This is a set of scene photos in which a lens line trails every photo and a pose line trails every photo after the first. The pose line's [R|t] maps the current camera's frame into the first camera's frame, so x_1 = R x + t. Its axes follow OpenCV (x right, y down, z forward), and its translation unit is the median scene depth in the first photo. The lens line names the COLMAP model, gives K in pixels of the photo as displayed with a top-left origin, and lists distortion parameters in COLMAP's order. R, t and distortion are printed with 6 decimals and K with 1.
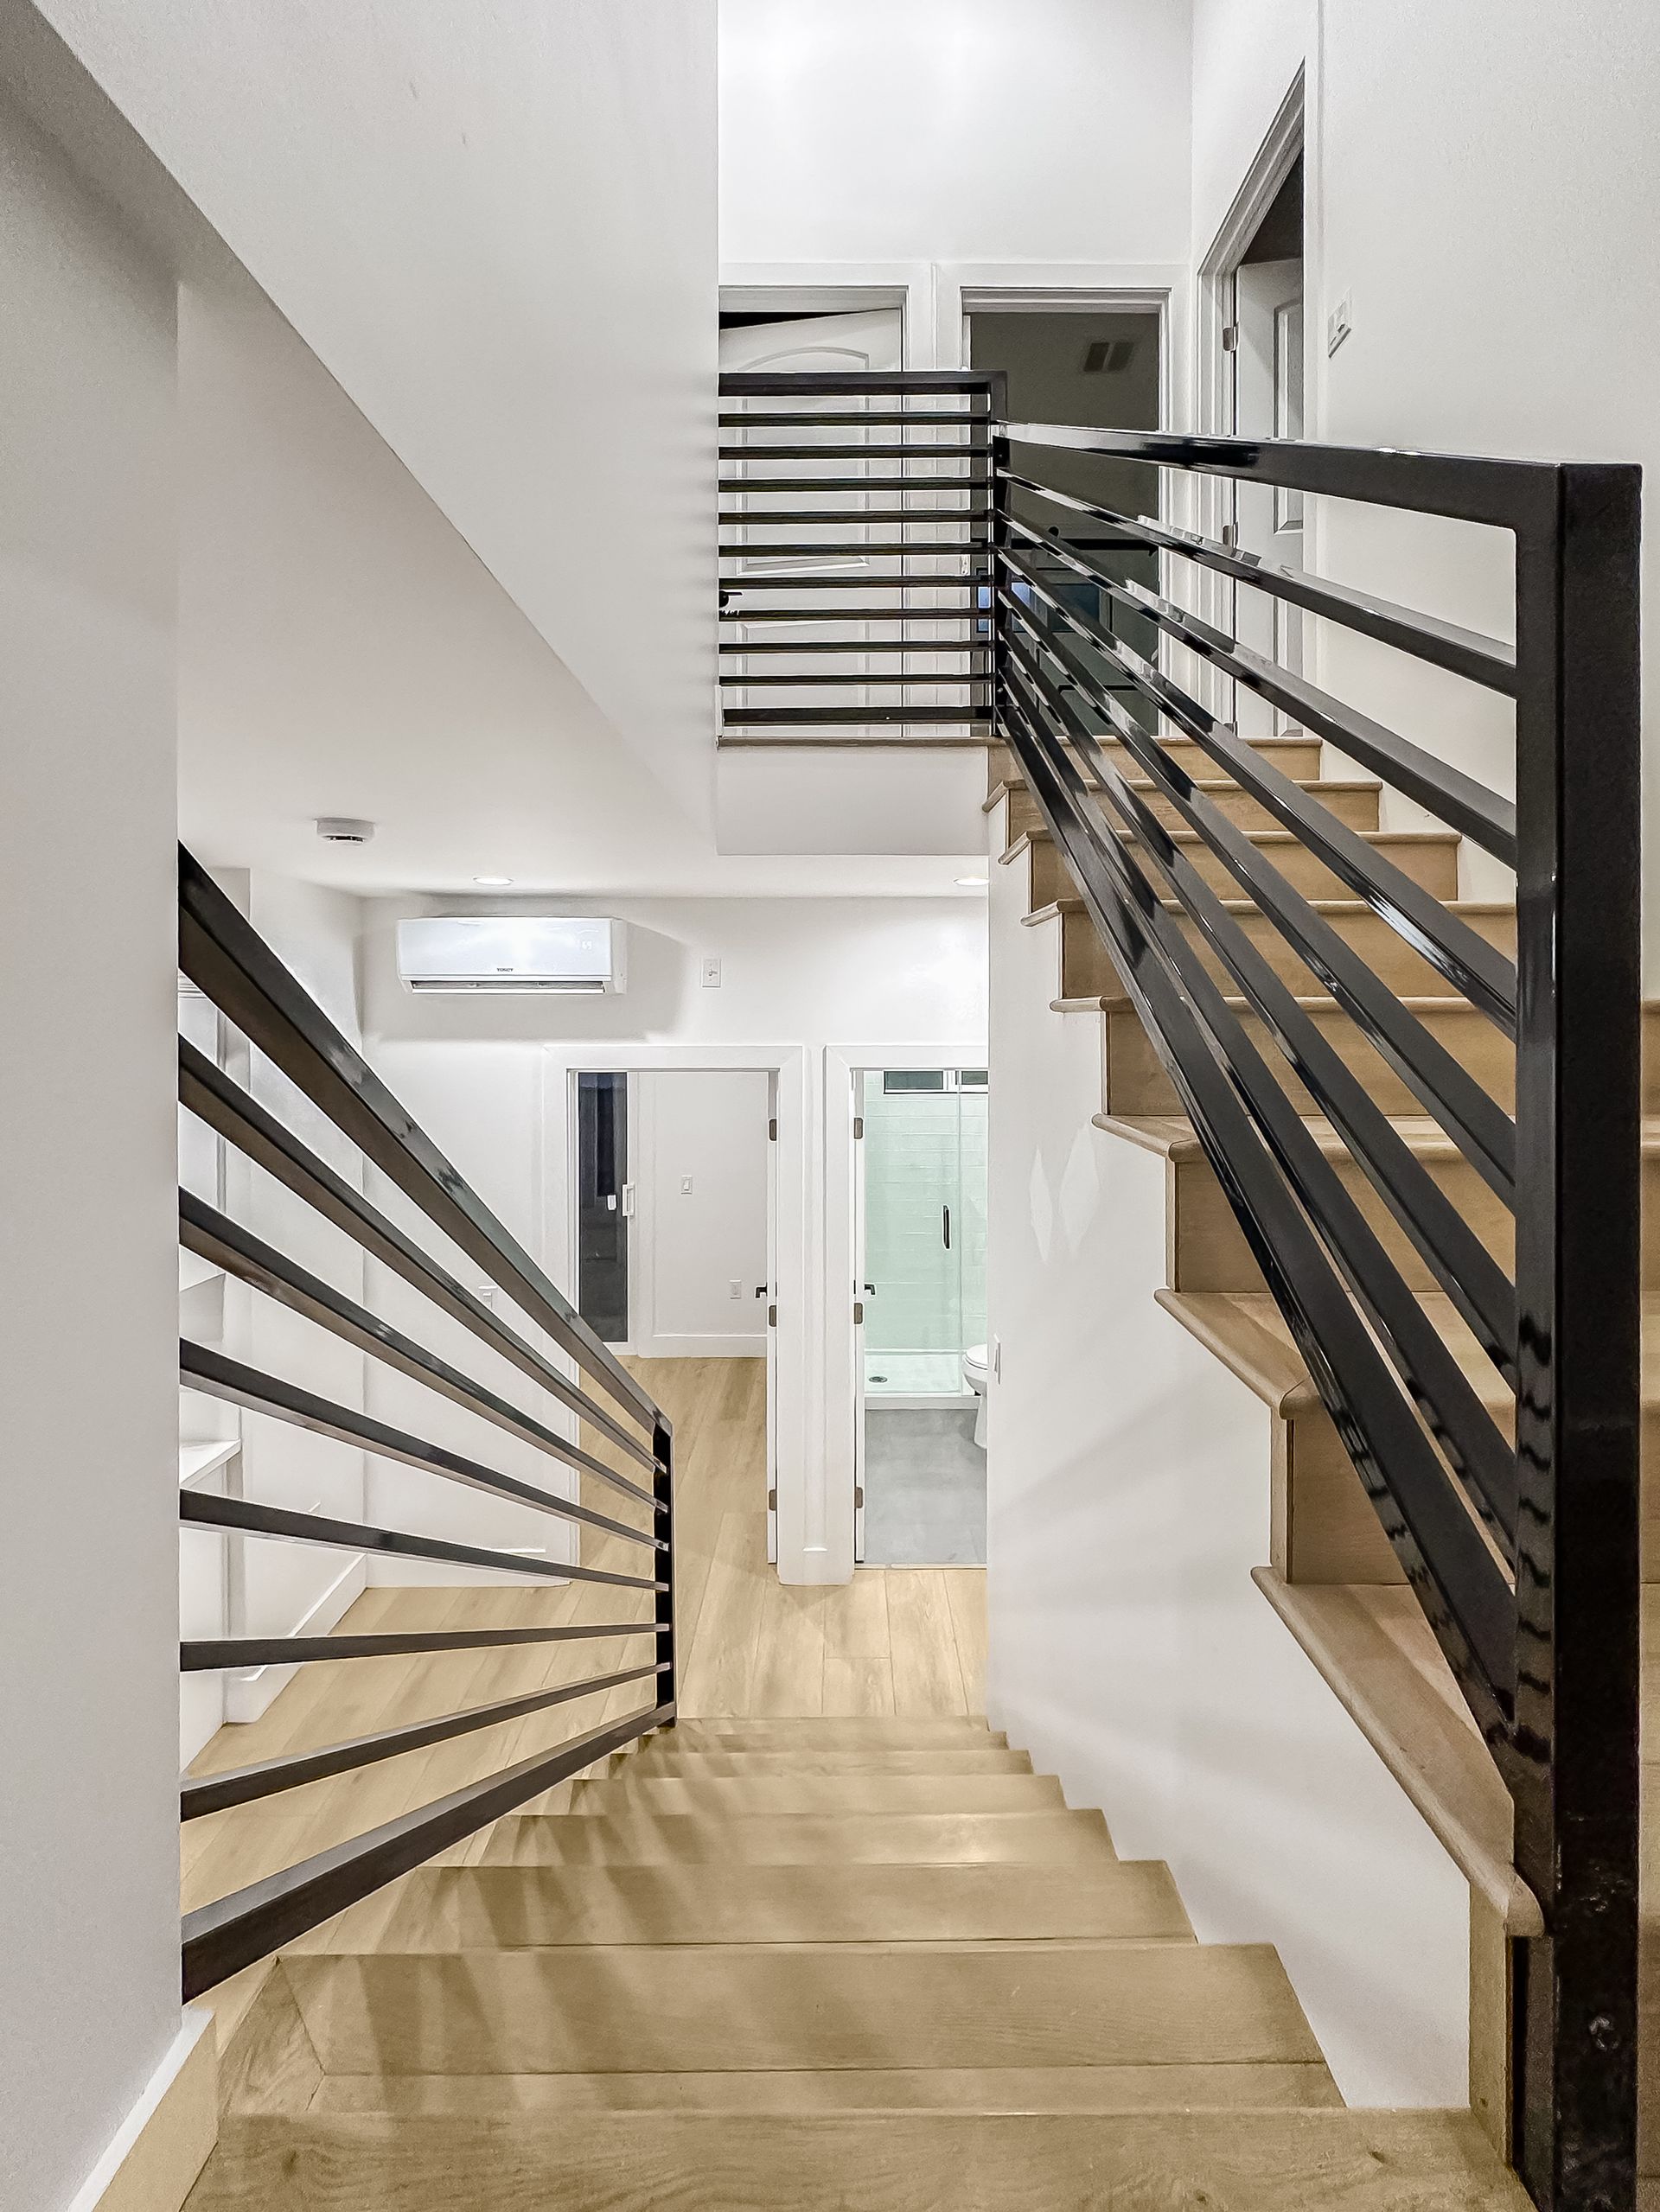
lens RADIAL K [[902.9, 0, 827.4], [0, 902.9, 1086.6], [0, 0, 1]] dist [-0.003263, 0.000099]
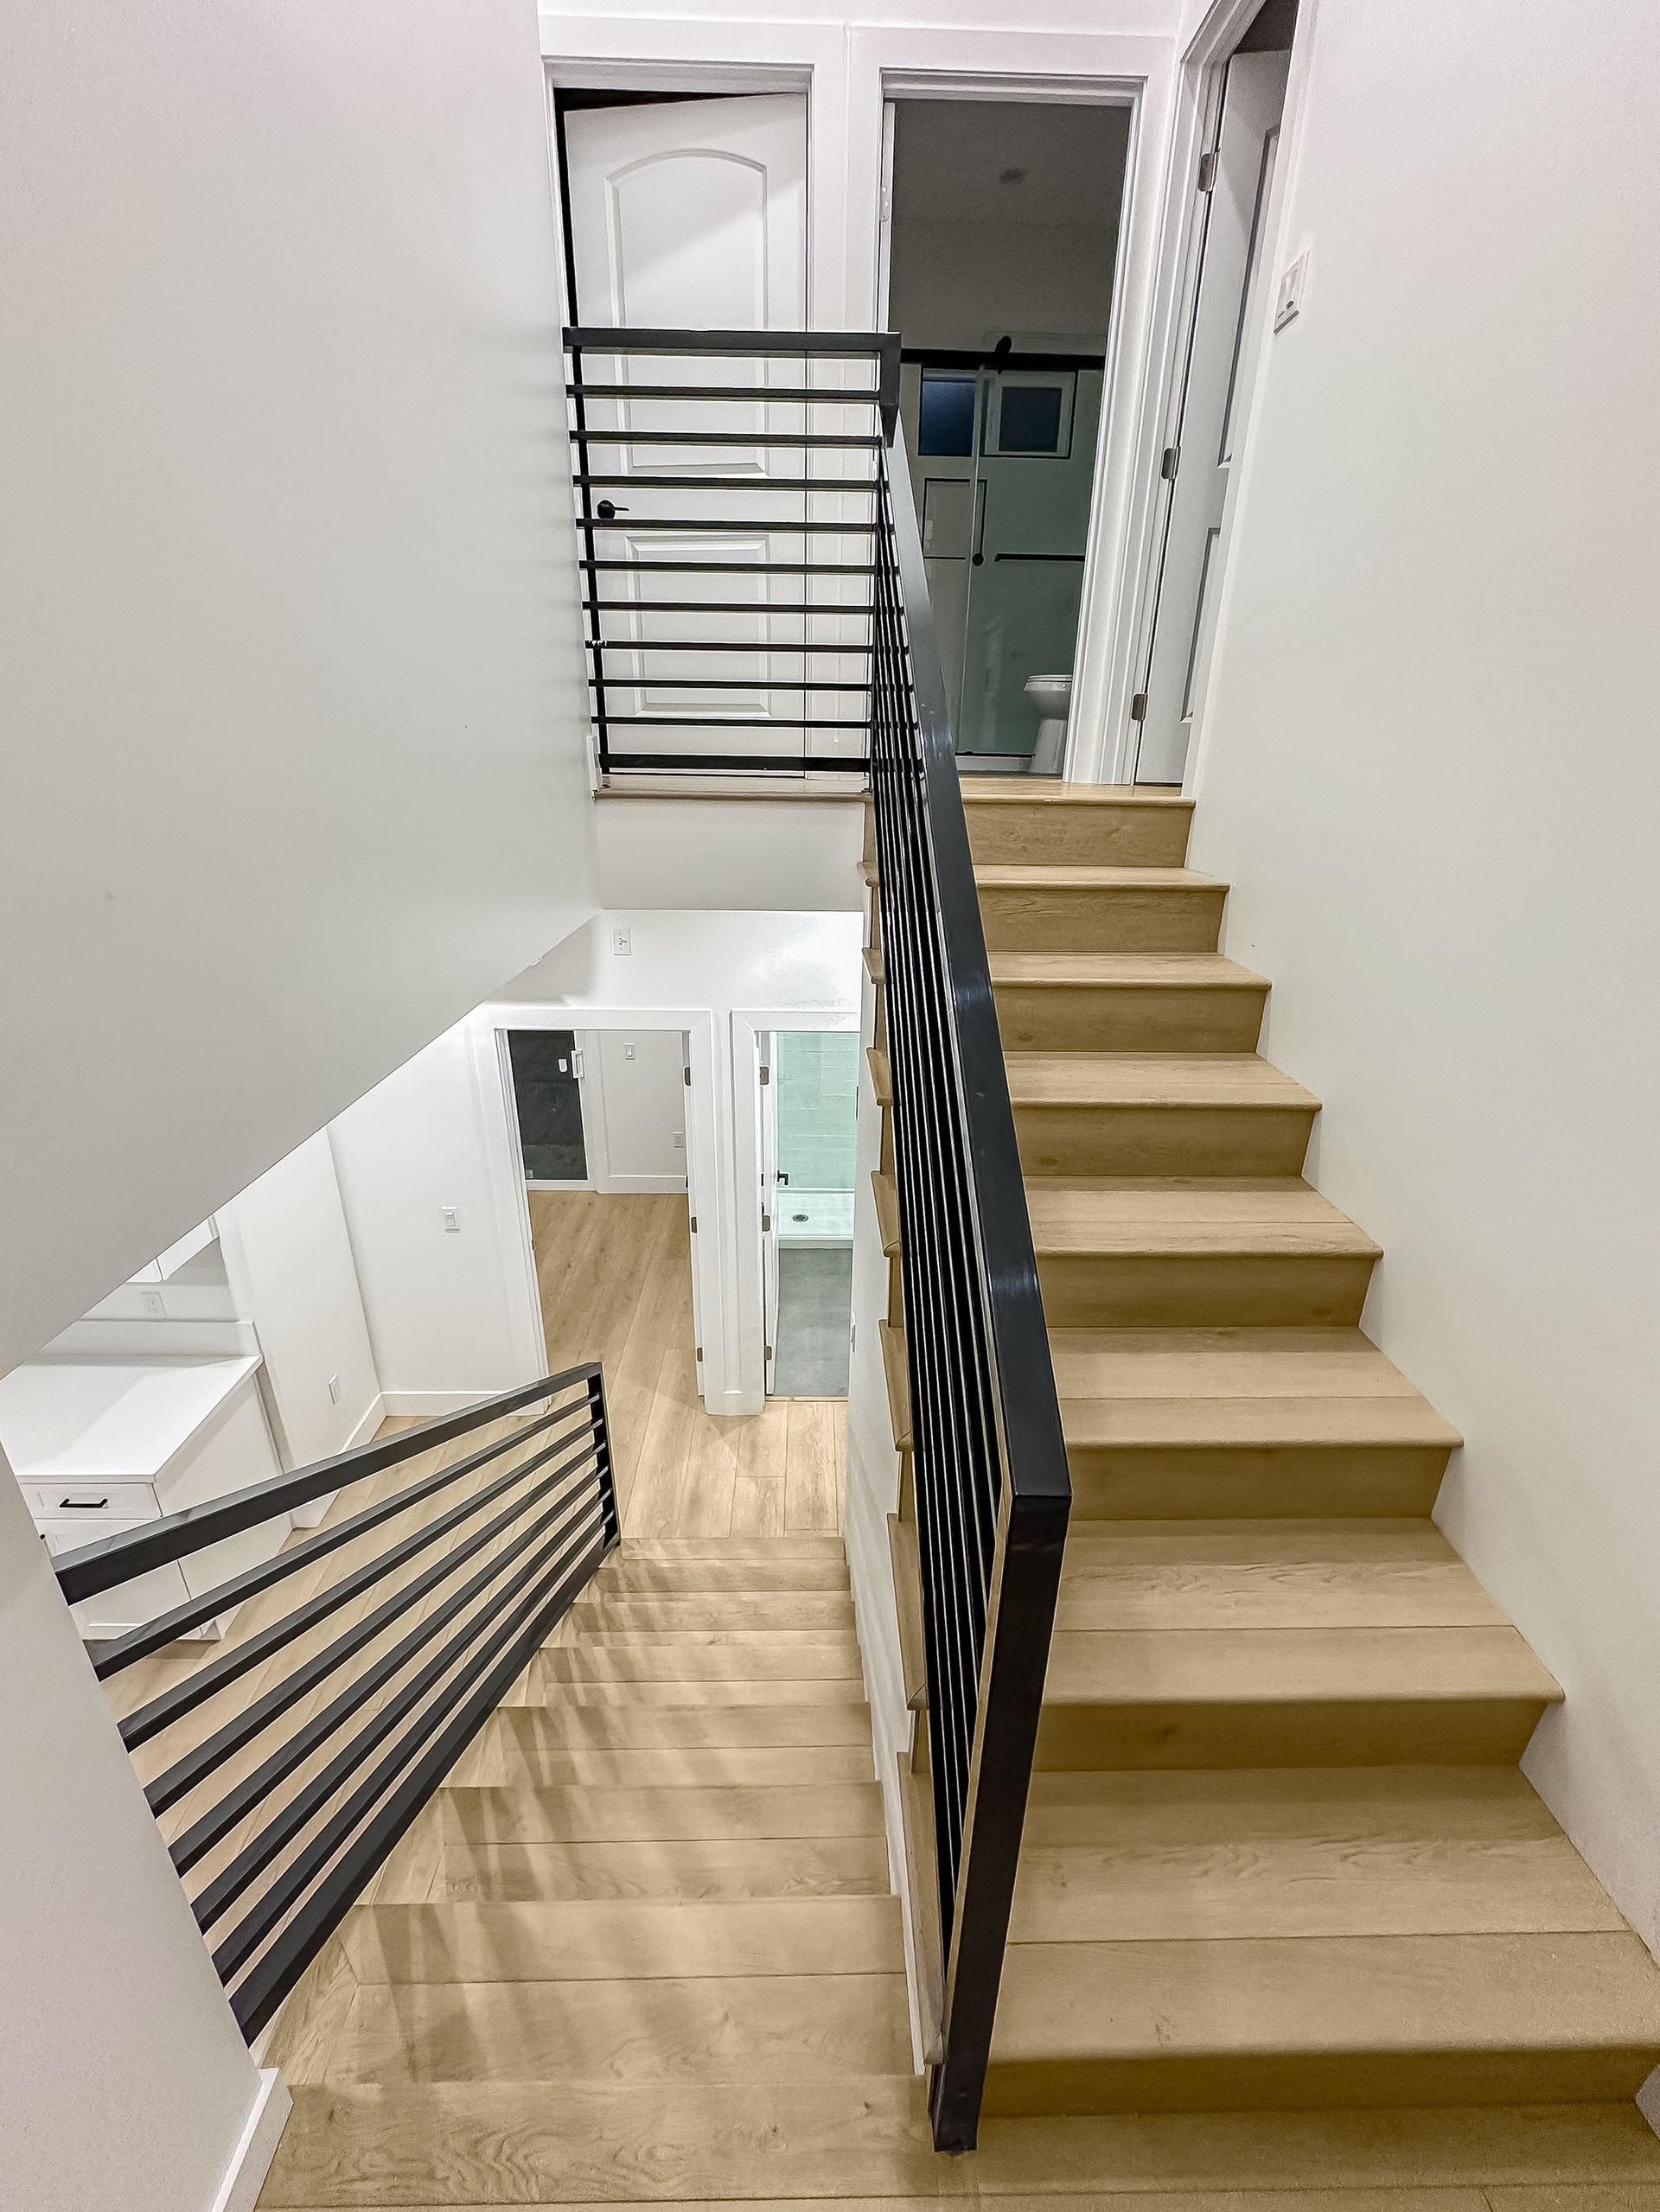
lens RADIAL K [[869.7, 0, 828.5], [0, 869.7, 1068.9], [0, 0, 1]] dist [-0.003004, 0.000063]
pose [[0.999819, 0.004432, 0.018480, 0.103842], [-0.010538, 0.938524, 0.345052, -0.371036], [-0.015815, -0.345185, 0.938402, -0.007666]]
